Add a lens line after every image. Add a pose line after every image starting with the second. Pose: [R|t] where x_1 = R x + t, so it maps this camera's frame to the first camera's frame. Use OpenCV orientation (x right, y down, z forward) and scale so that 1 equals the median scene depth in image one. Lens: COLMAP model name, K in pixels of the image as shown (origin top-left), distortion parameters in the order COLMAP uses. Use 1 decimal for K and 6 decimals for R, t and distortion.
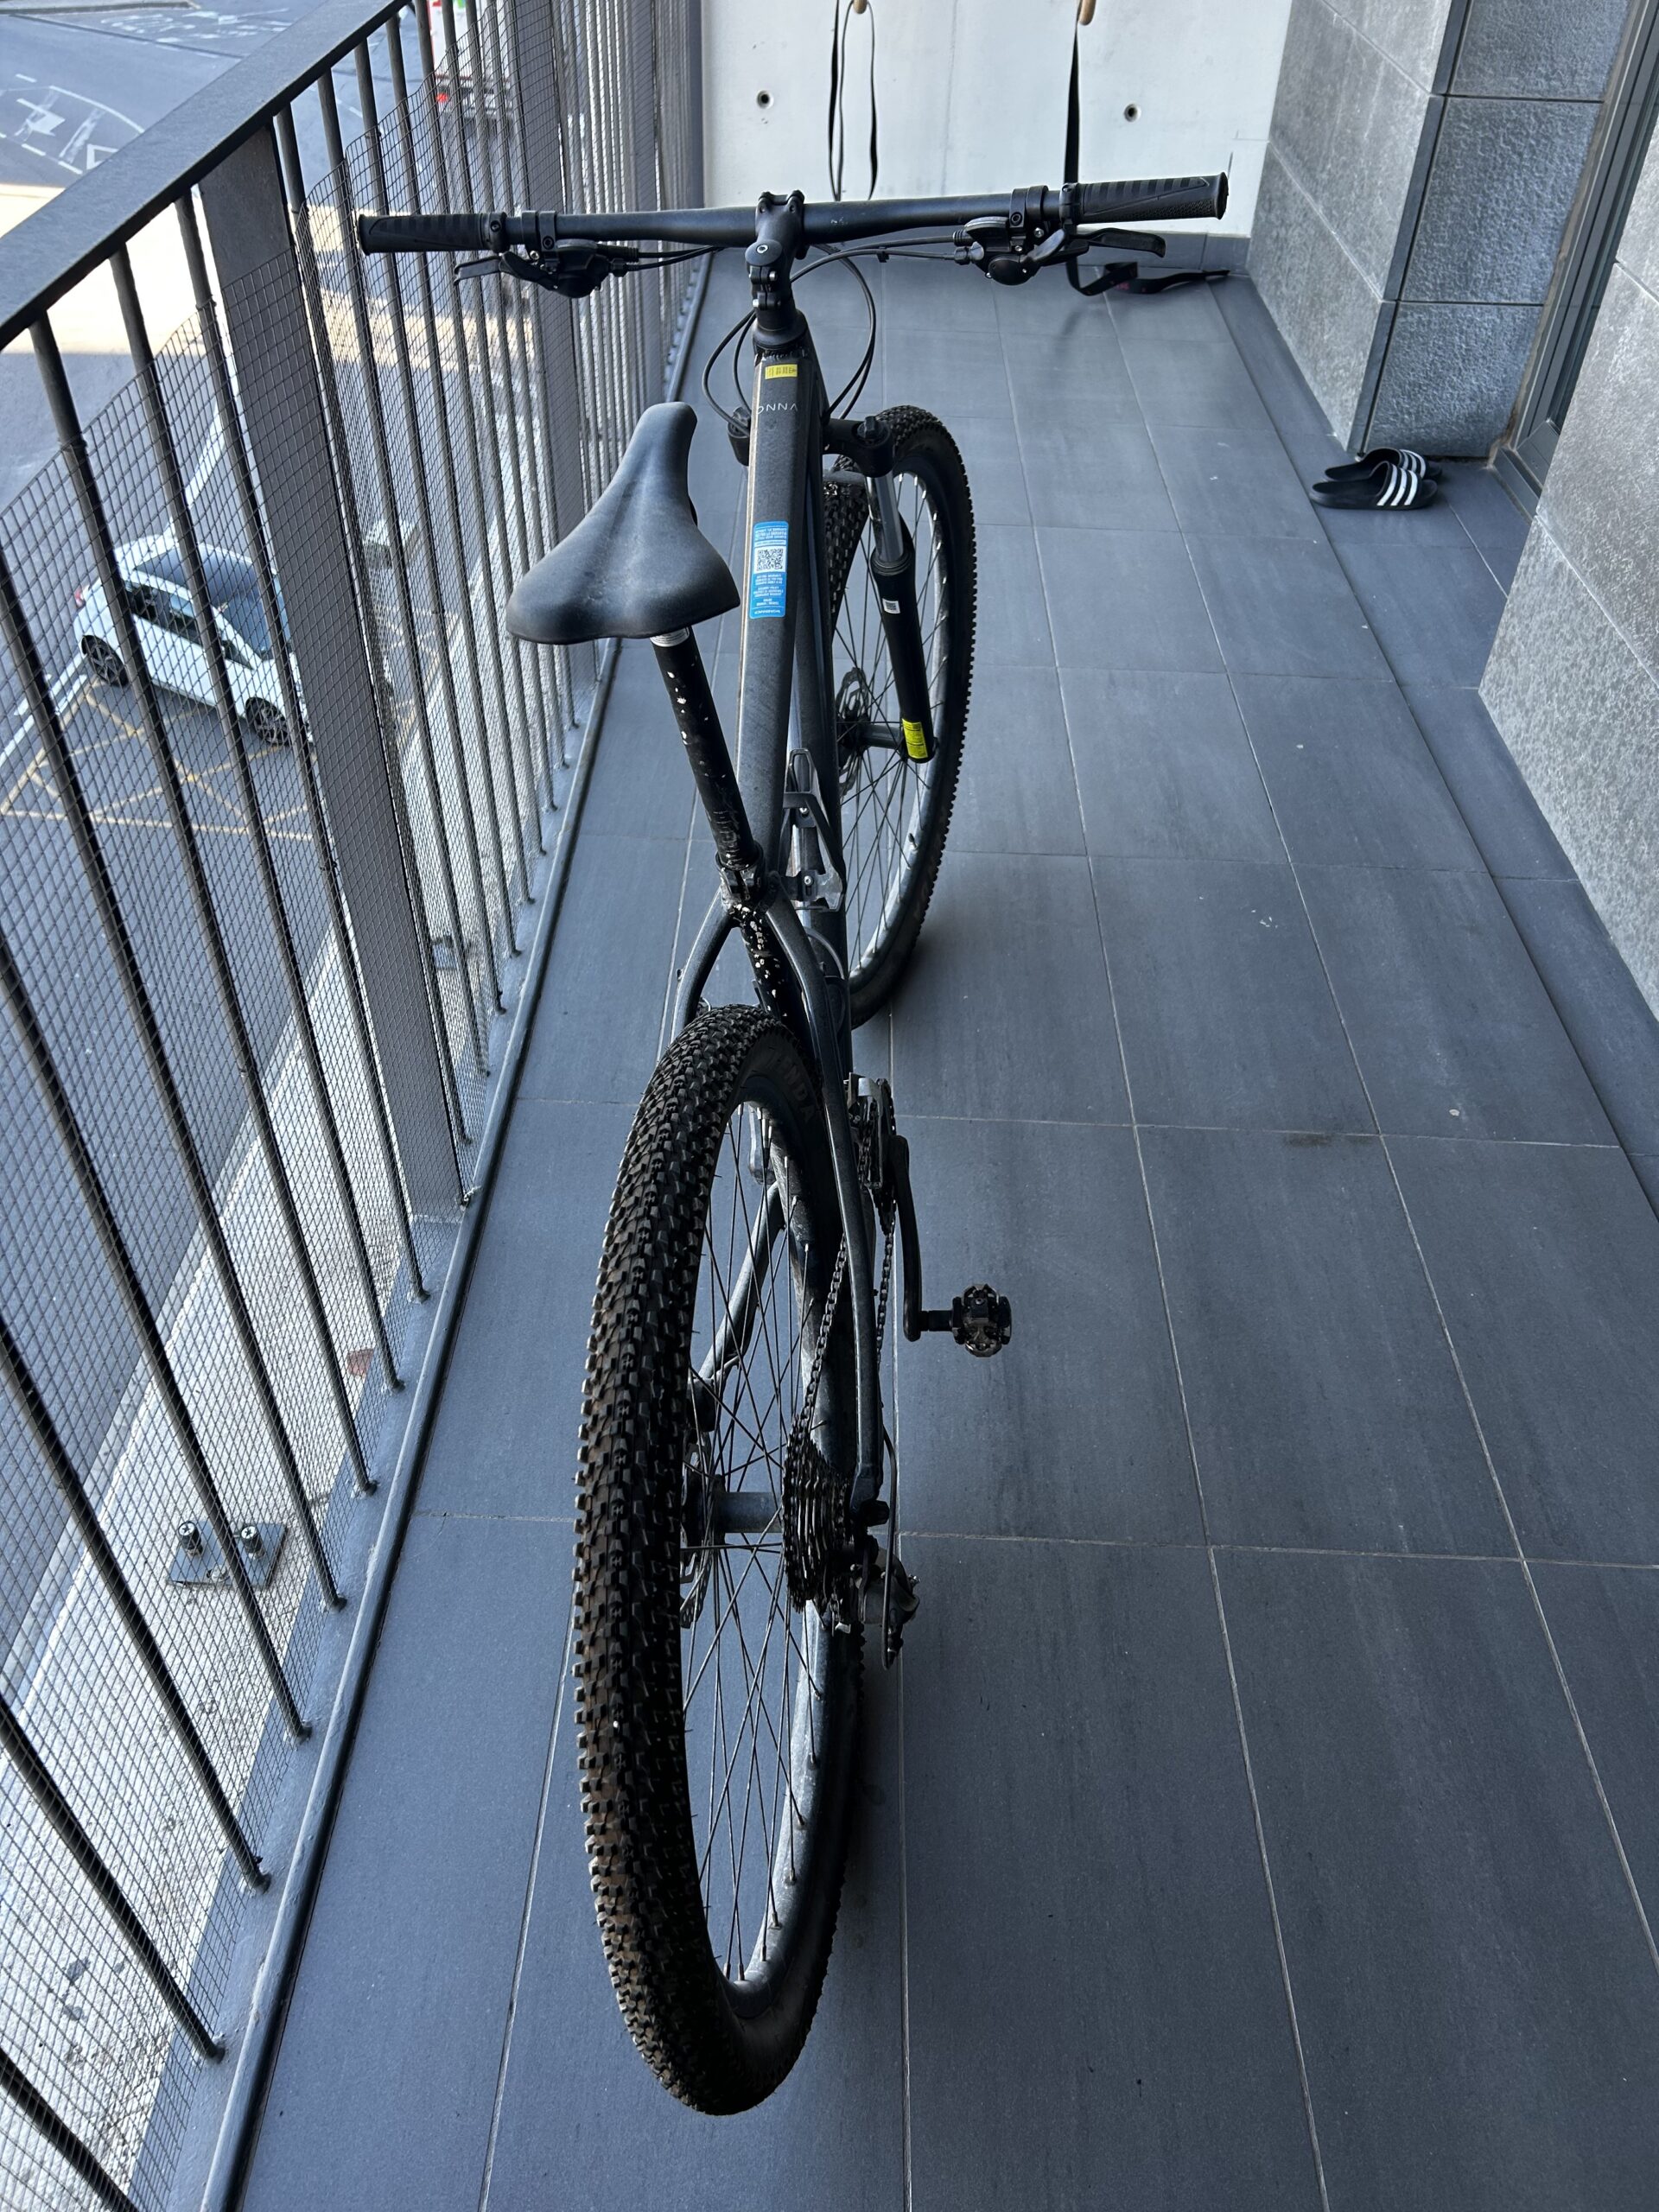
lens RADIAL K [[1691.2, 0, 835.0], [0, 1691.2, 1117.3], [0, 0, 1]] dist [0.025233, -0.025540]
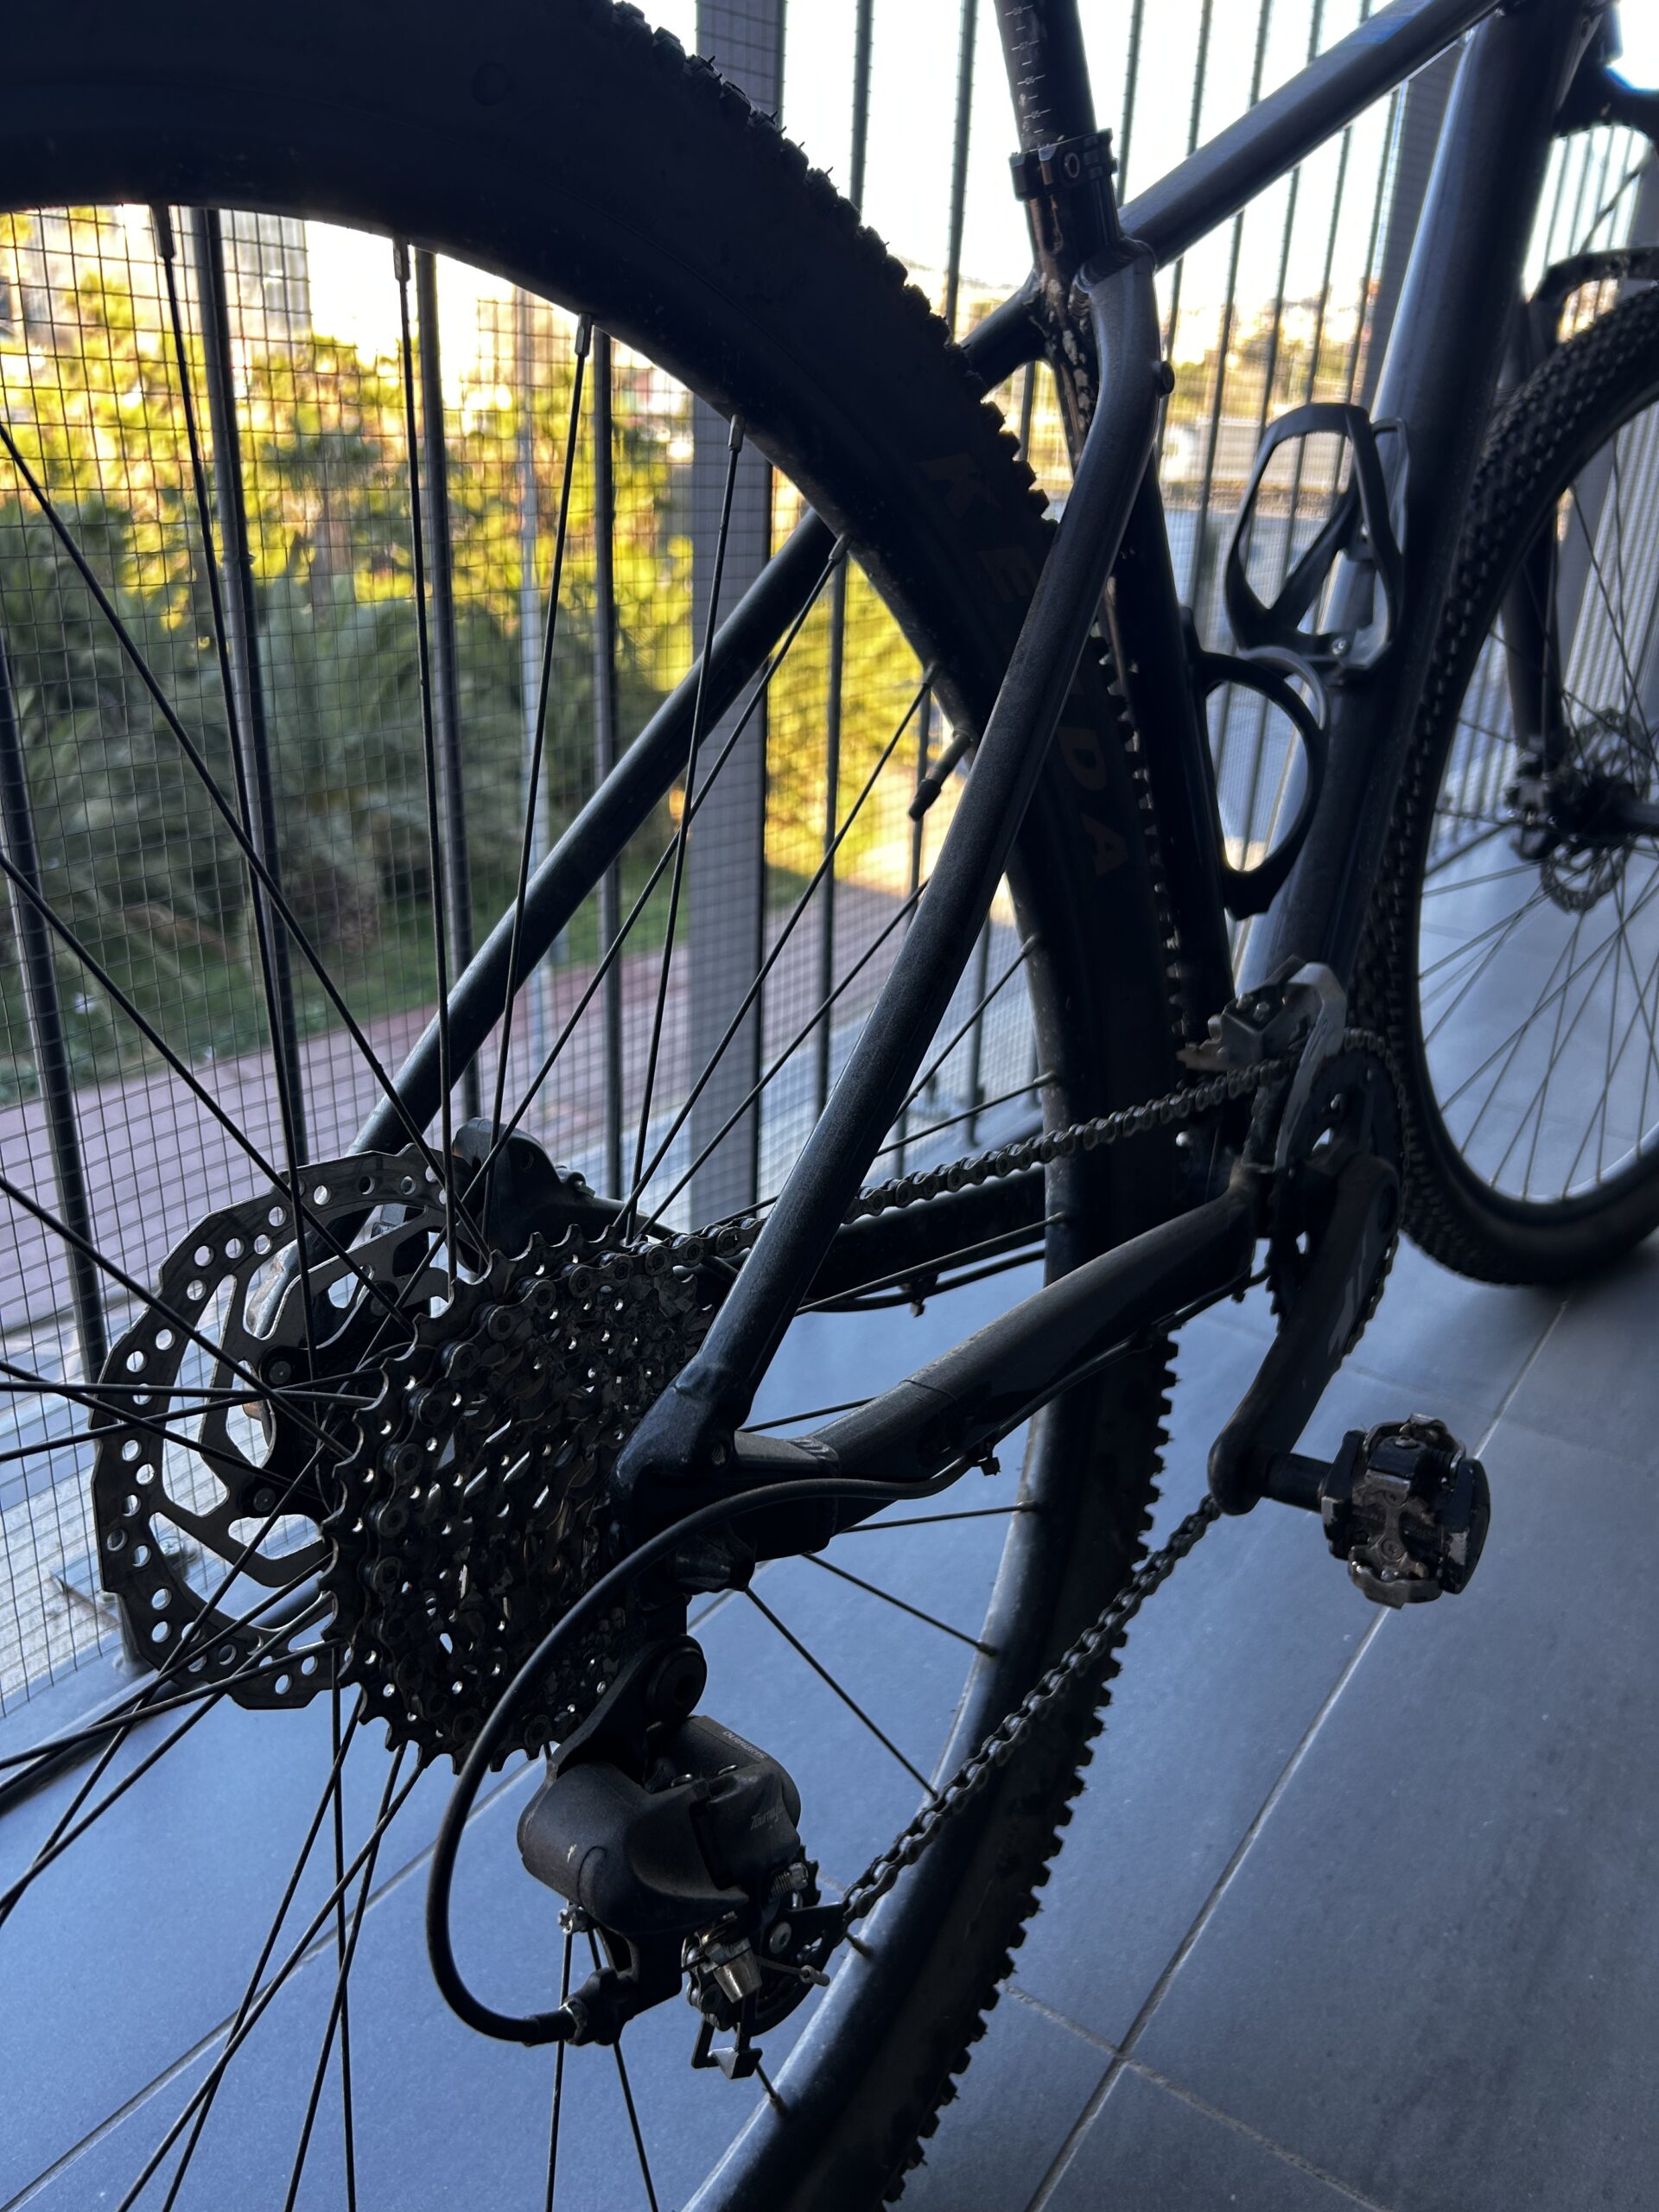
lens RADIAL K [[1691.2, 0, 818.3], [0, 1691.2, 1111.8], [0, 0, 1]] dist [0.025233, -0.025540]
pose [[0.835347, 0.216781, -0.505174, 0.128793], [-0.382407, 0.889330, -0.250711, 0.159943], [0.394917, 0.402613, 0.825798, 0.485861]]
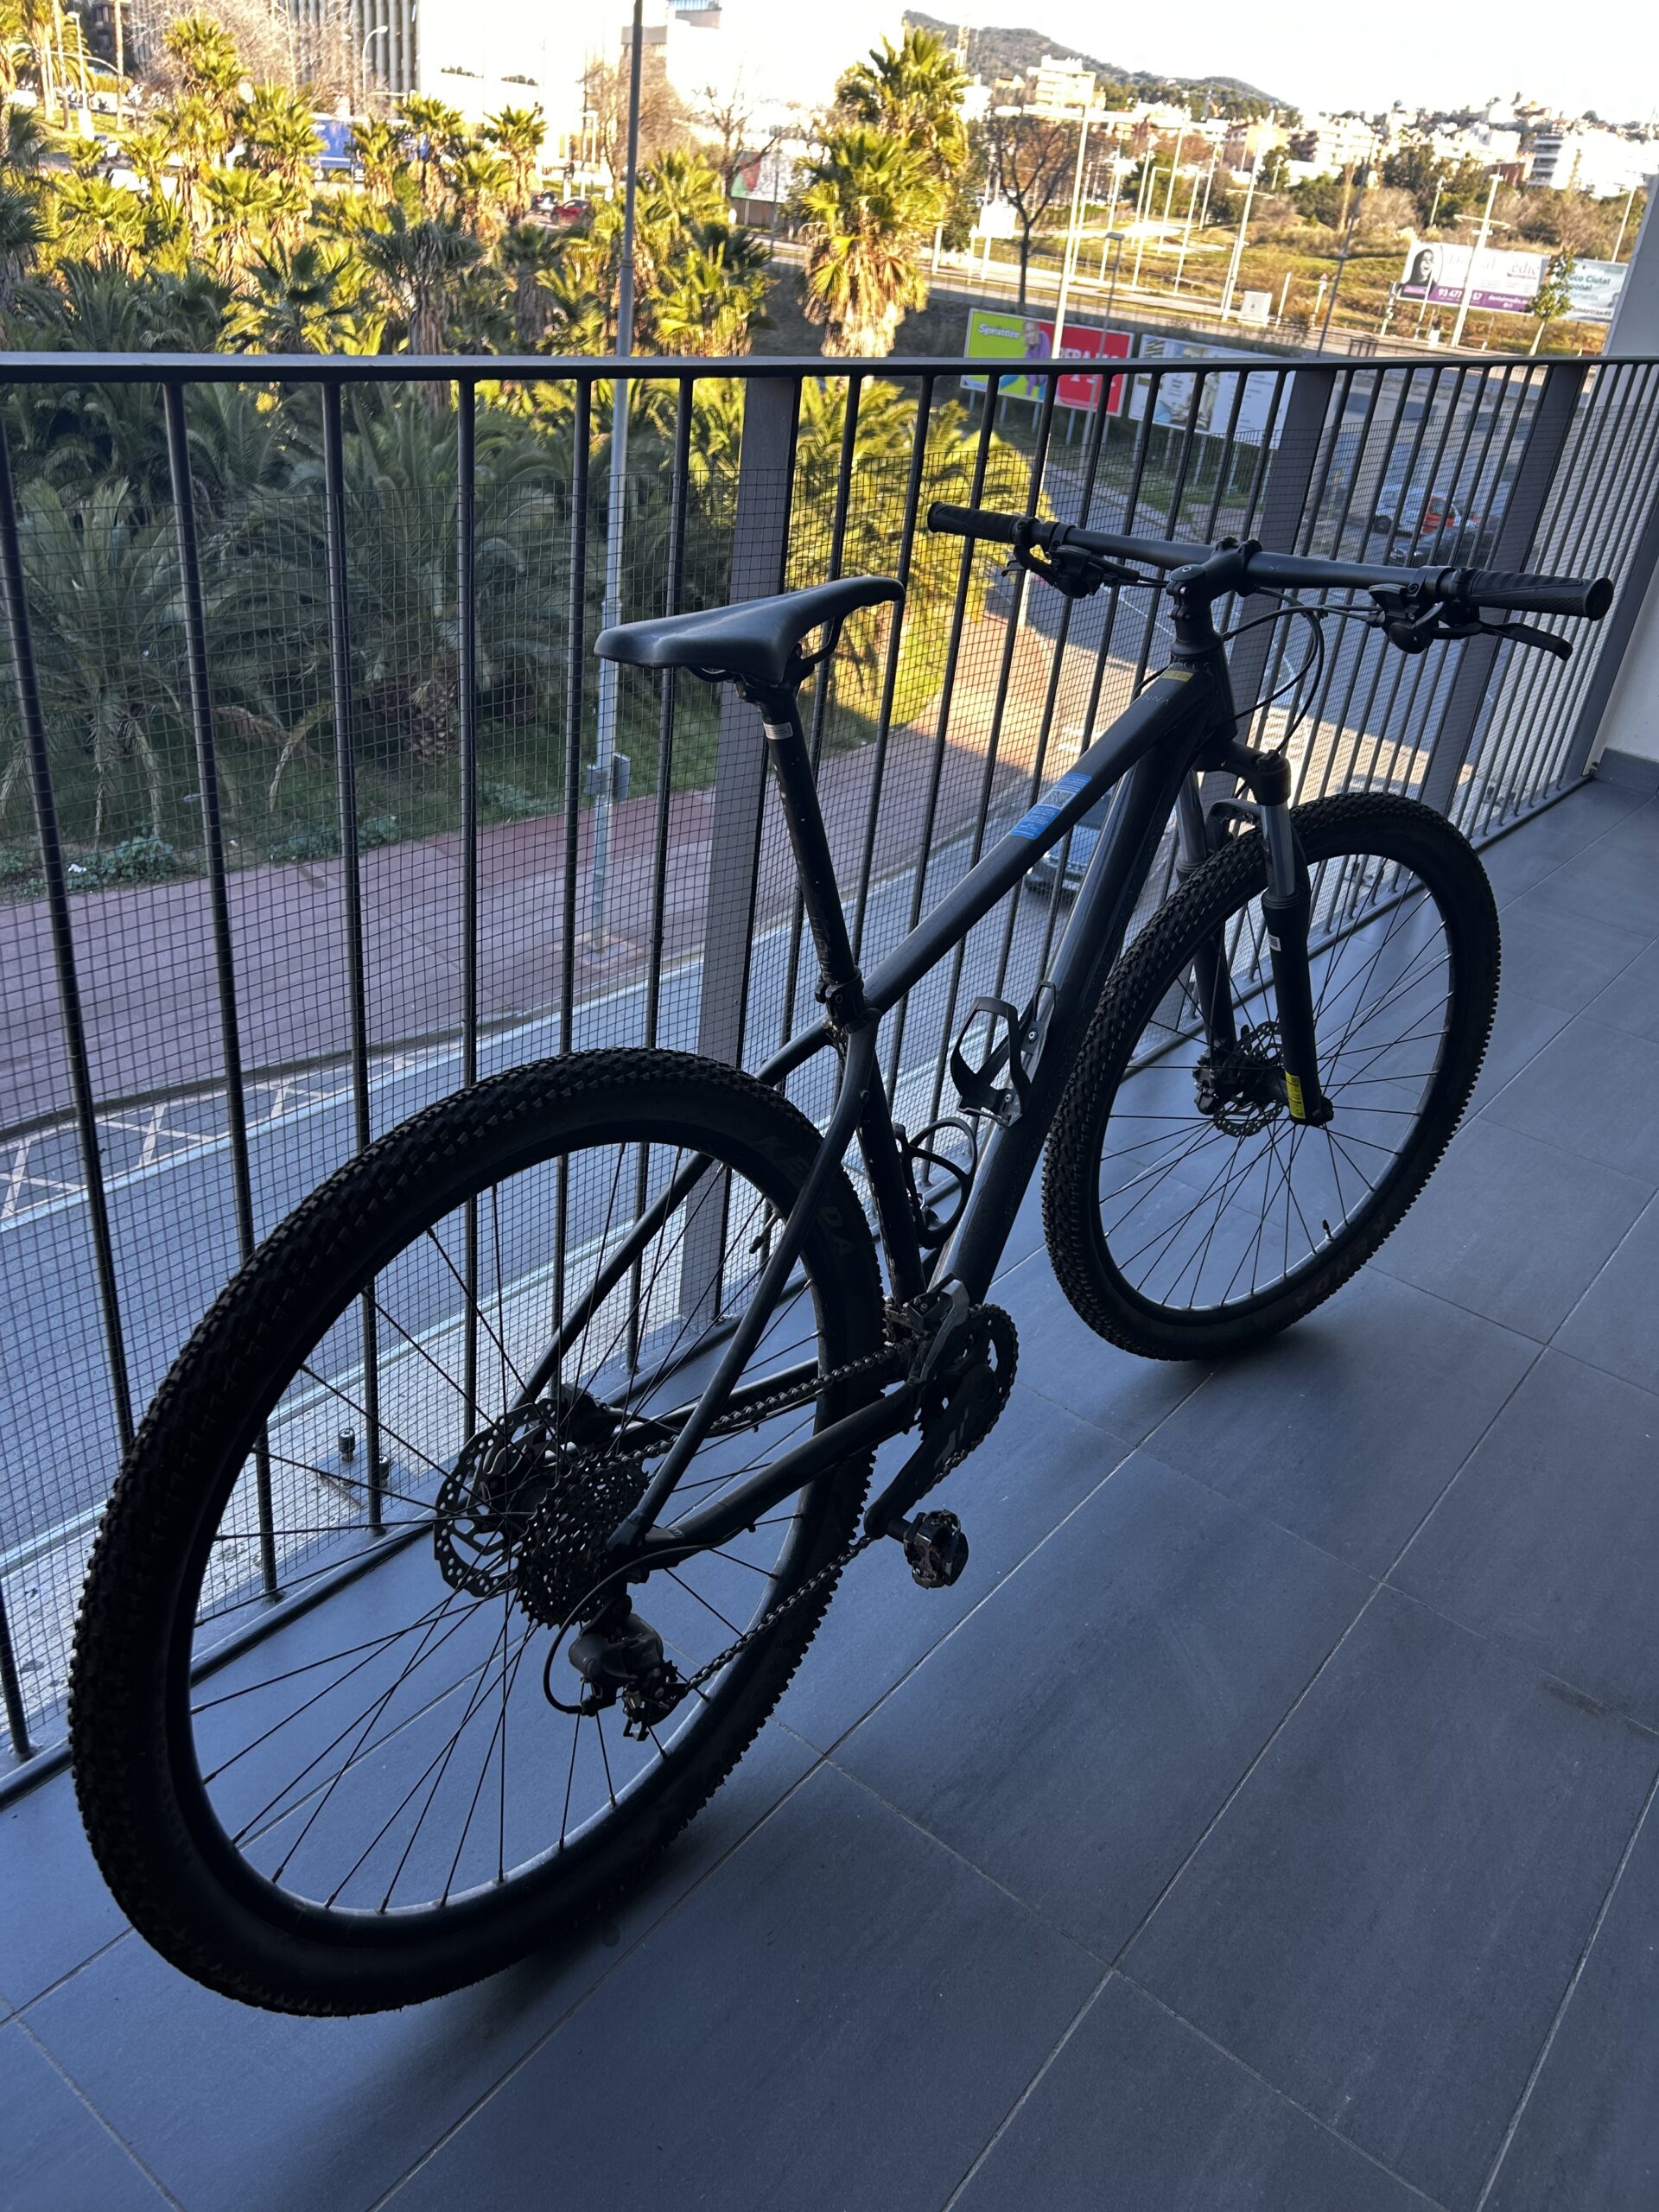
lens RADIAL K [[1691.2, 0, 813.7], [0, 1691.2, 1118.0], [0, 0, 1]] dist [0.025233, -0.025540]
pose [[0.796565, 0.342790, -0.497976, 0.358930], [-0.460657, 0.877593, -0.132763, 0.055412], [0.391510, 0.335150, 0.856968, 0.054551]]
